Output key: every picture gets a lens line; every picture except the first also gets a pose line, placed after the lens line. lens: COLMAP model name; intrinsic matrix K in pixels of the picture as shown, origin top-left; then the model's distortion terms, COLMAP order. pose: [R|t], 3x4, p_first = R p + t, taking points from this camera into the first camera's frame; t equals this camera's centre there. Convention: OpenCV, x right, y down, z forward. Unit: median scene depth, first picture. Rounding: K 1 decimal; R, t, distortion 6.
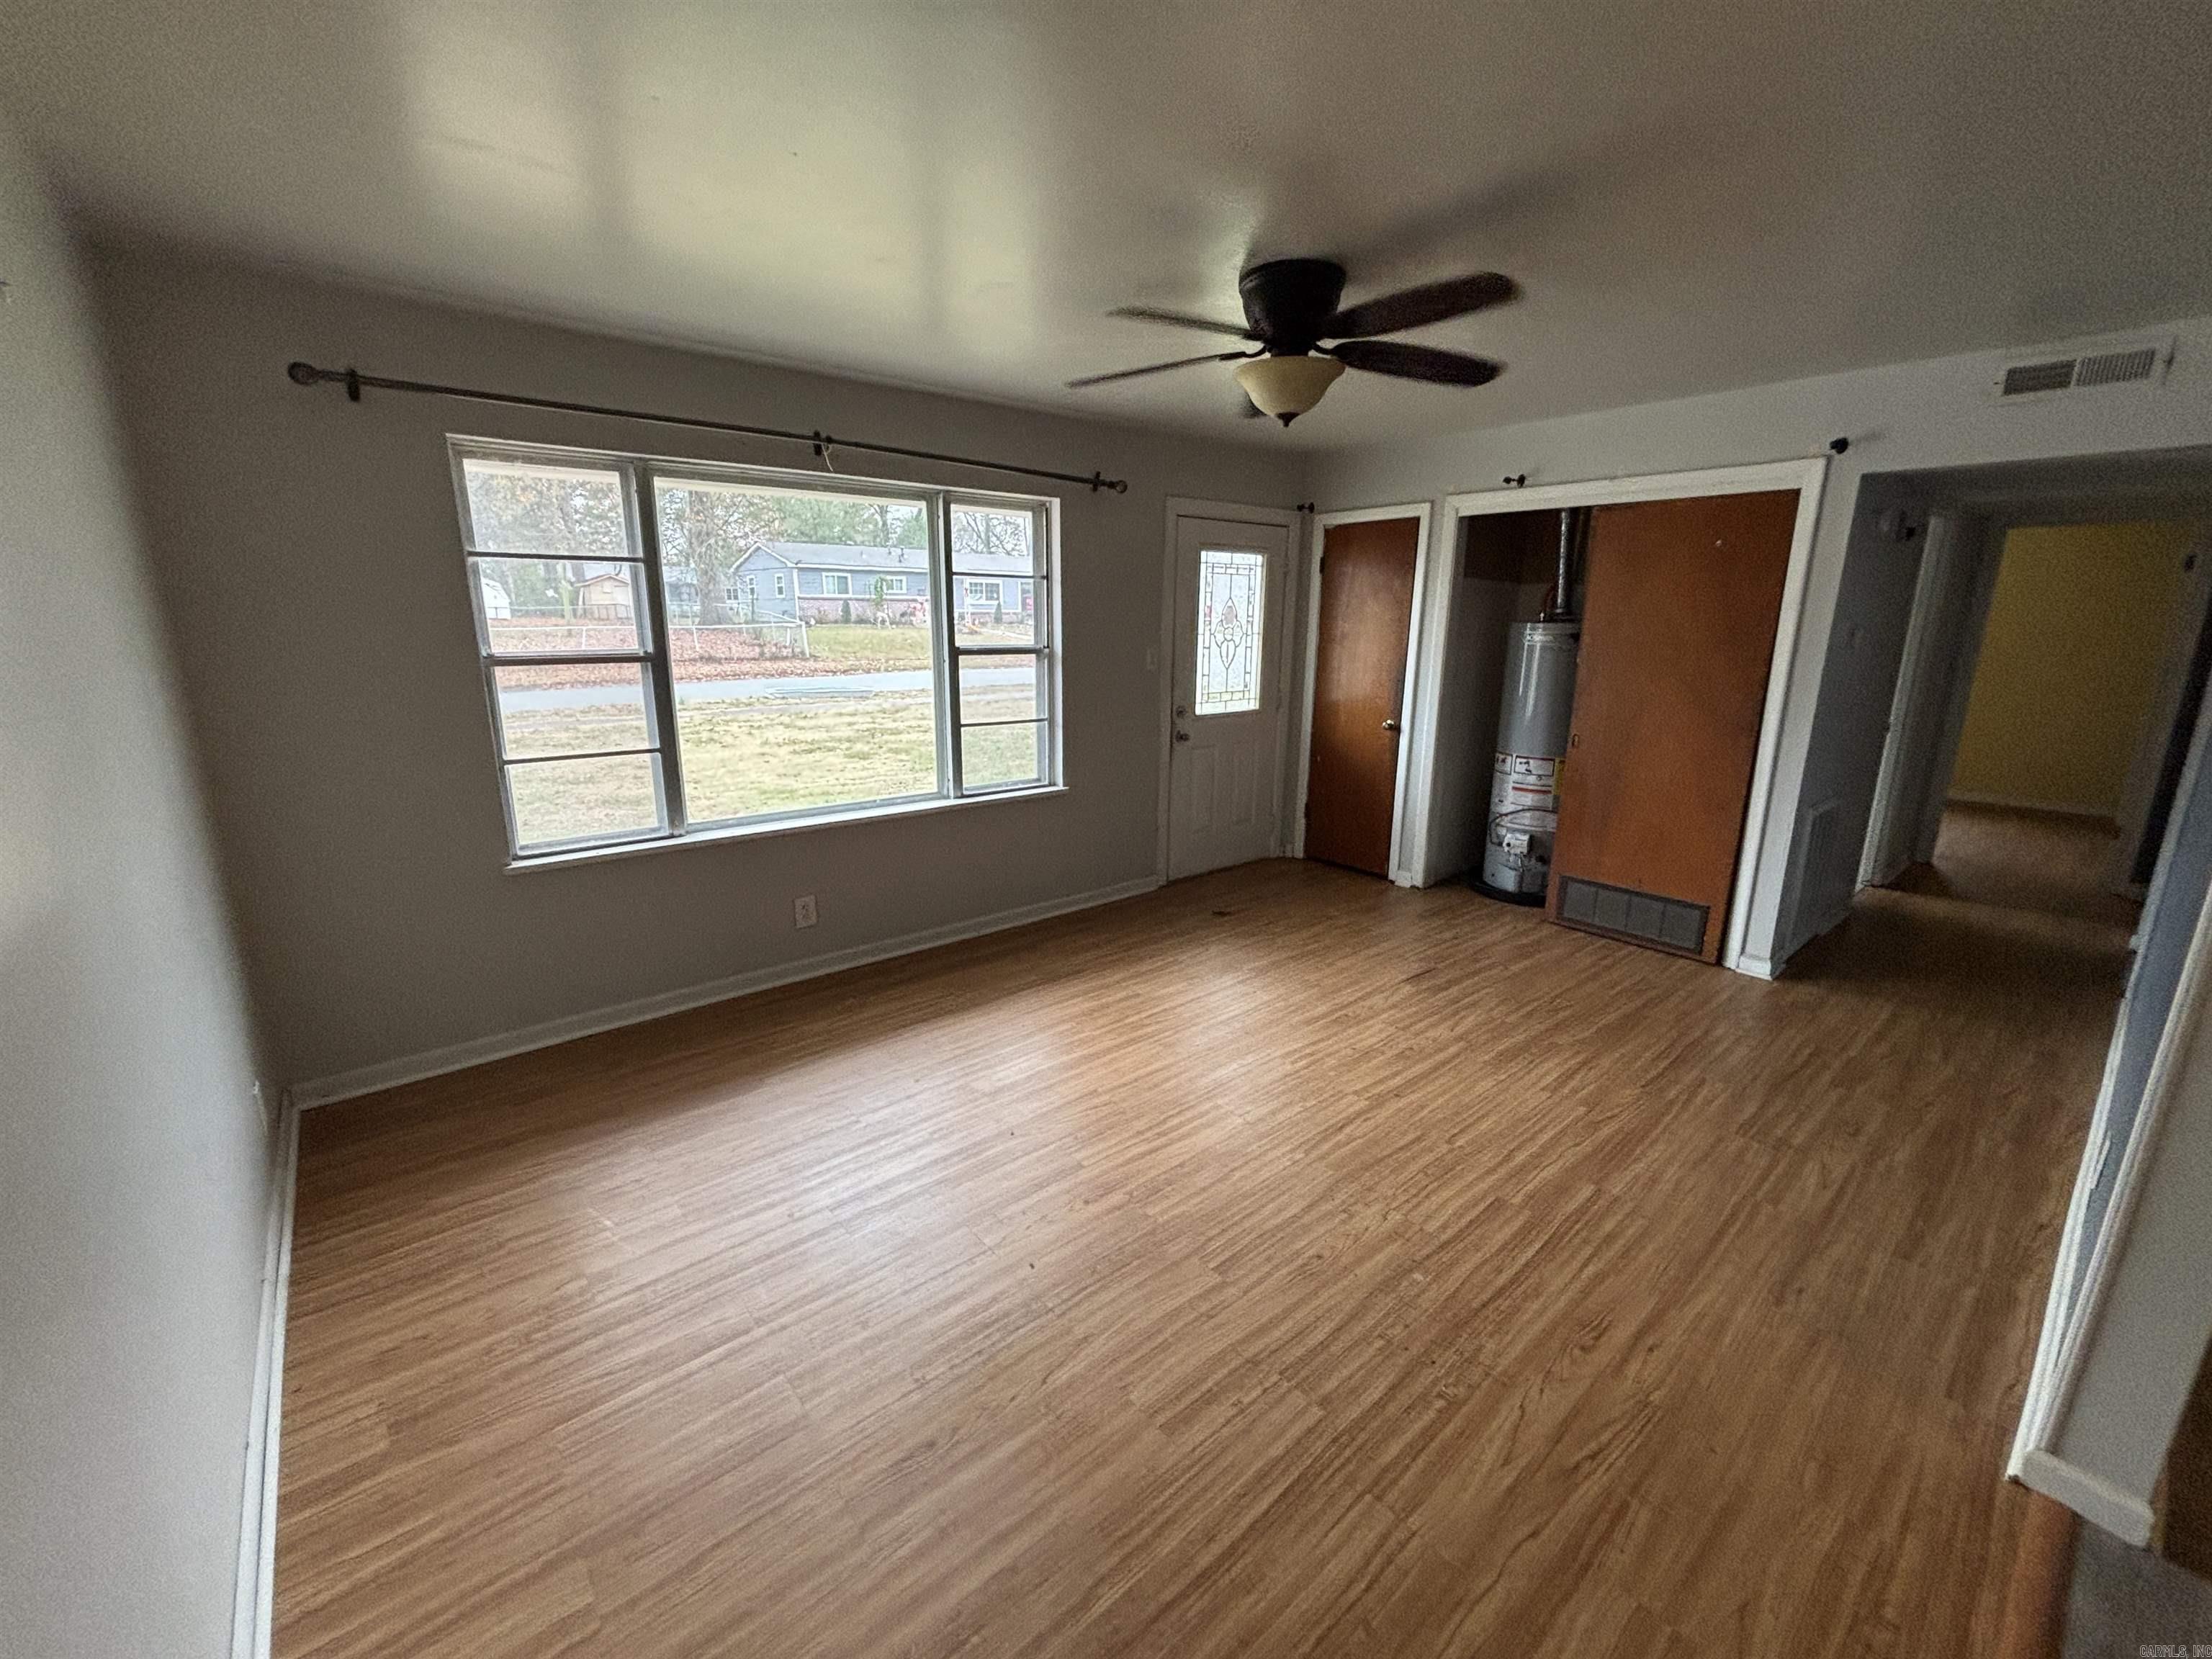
lens RADIAL K [[902.6, 0, 1110.3], [0, 902.6, 834.9], [0, 0, 1]] dist [0.003061, 0.002265]
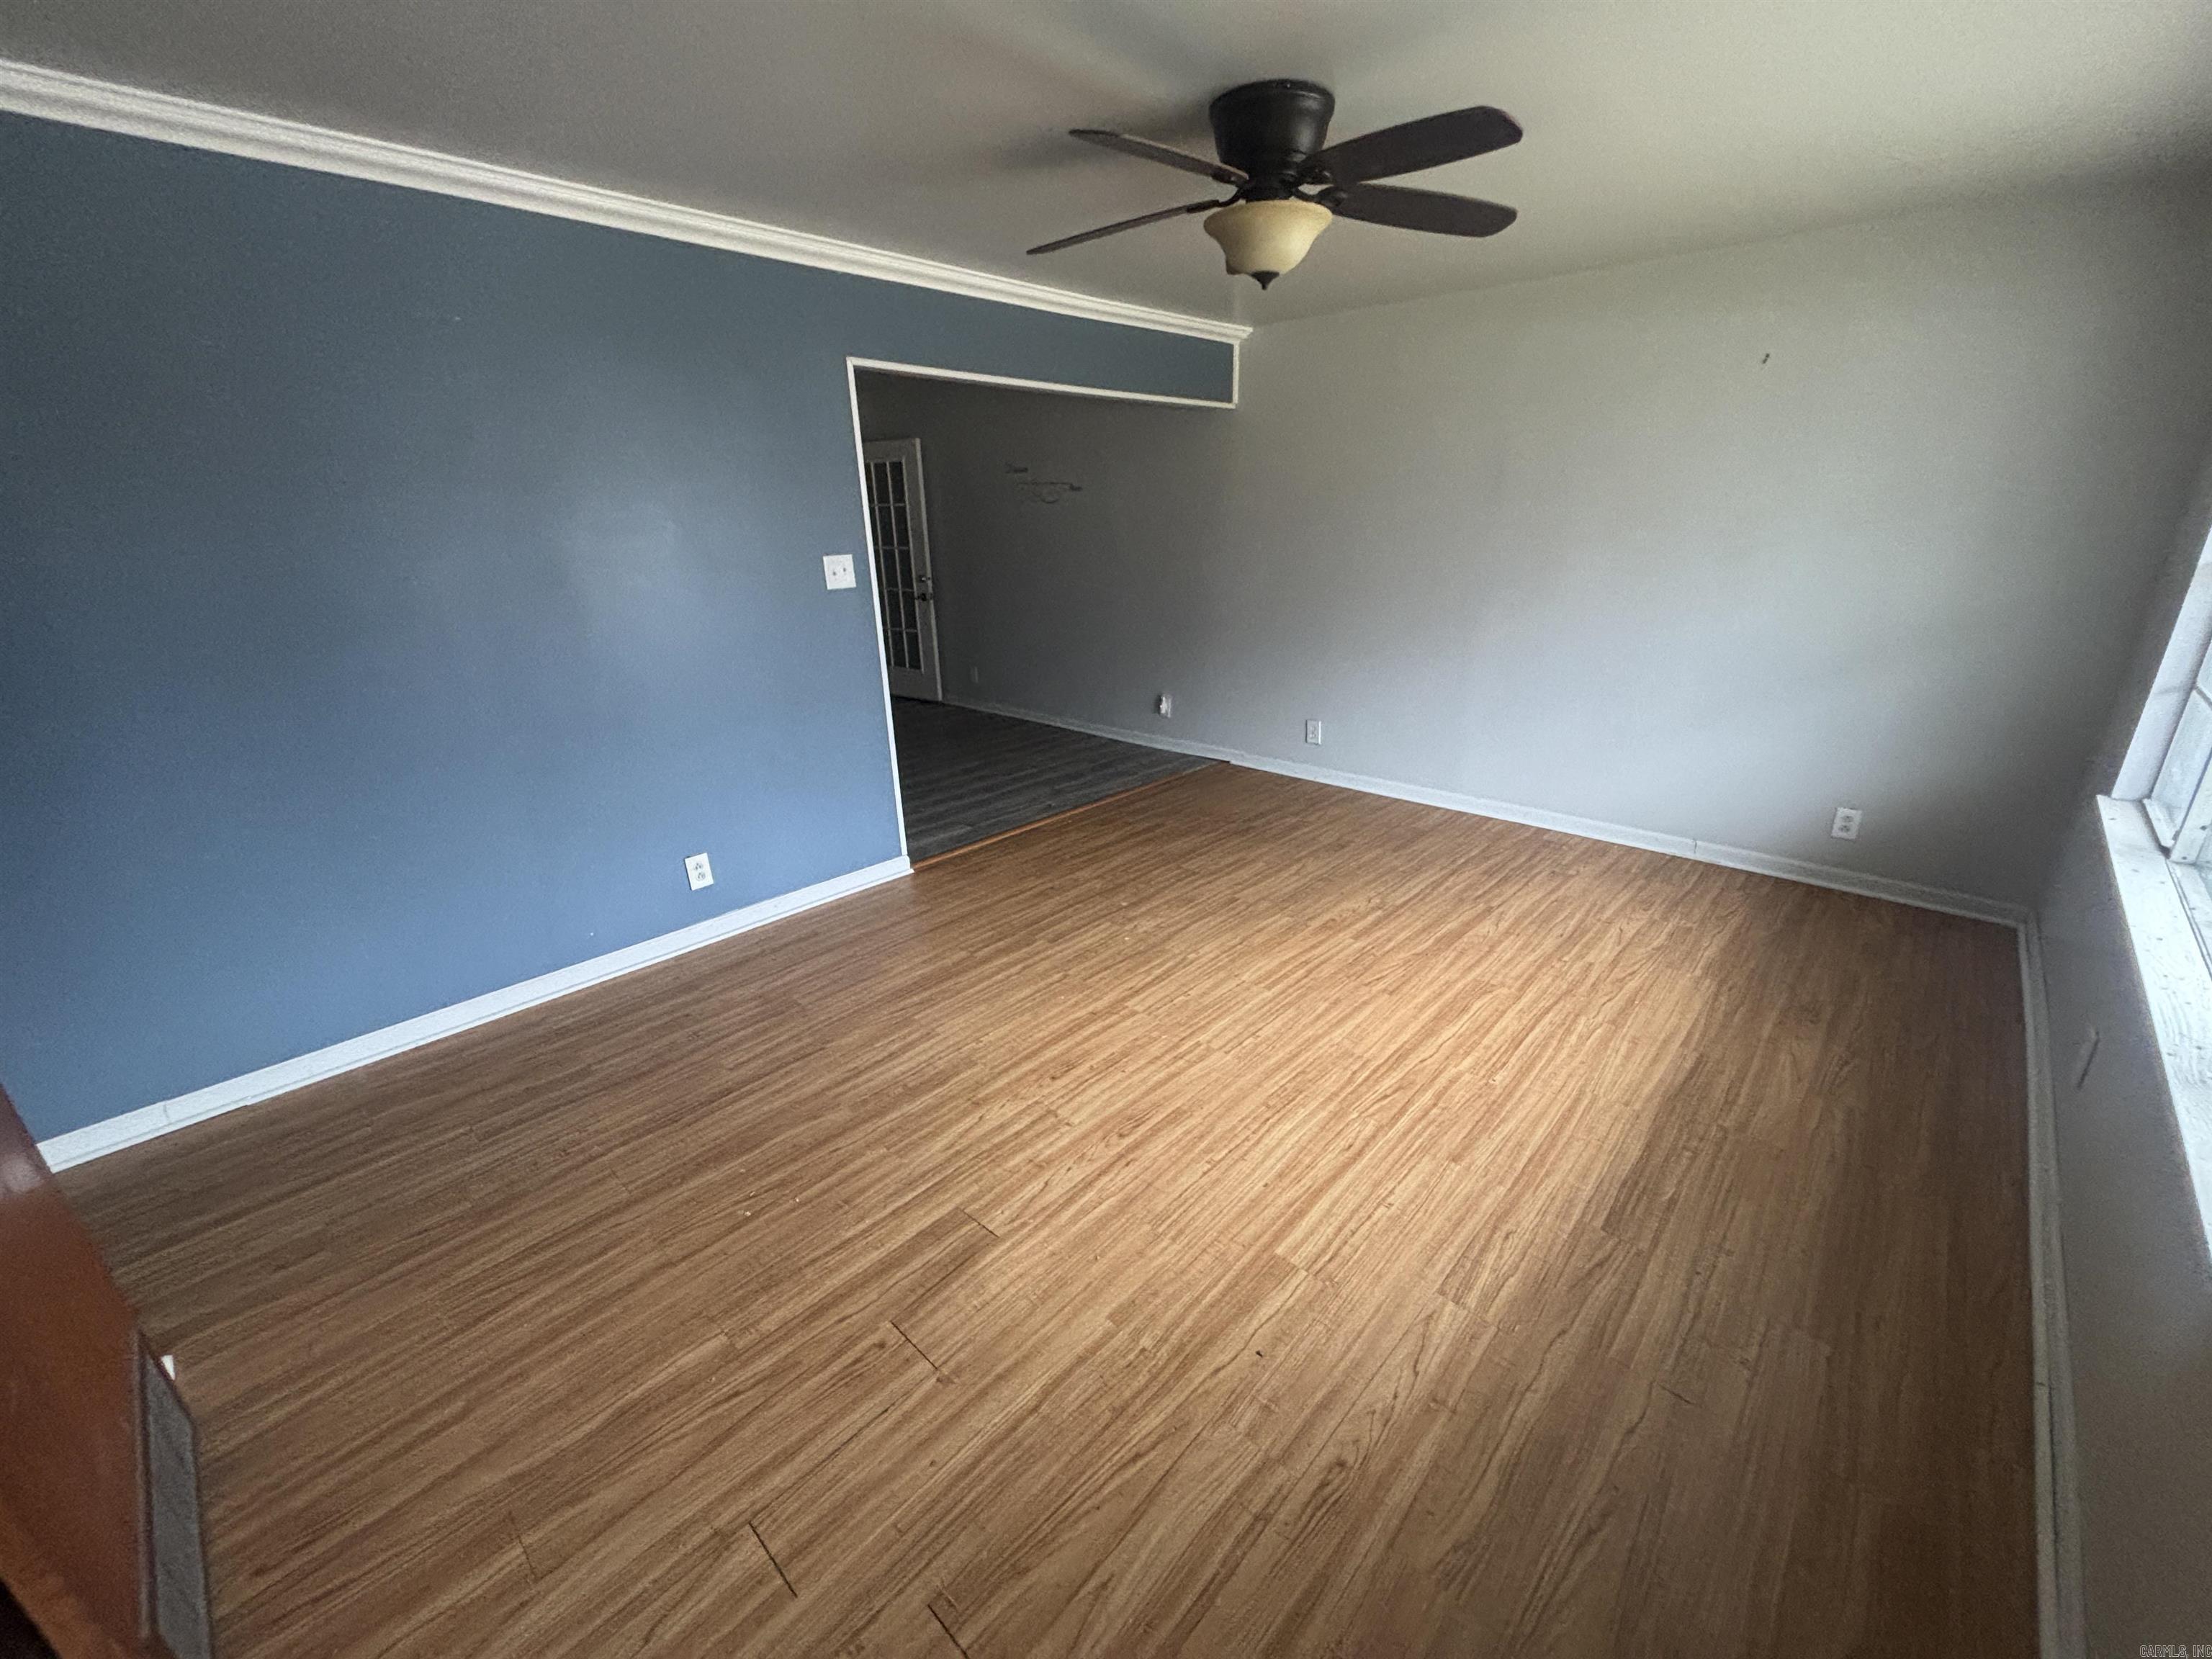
lens RADIAL K [[902.6, 0, 1108.5], [0, 902.6, 833.1], [0, 0, 1]] dist [0.003061, 0.002265]
pose [[-0.993313, 0.049888, -0.104118, 0.318810], [-0.015791, 0.834640, 0.550569, -0.340656], [0.114367, 0.548531, -0.828271, 1.381700]]
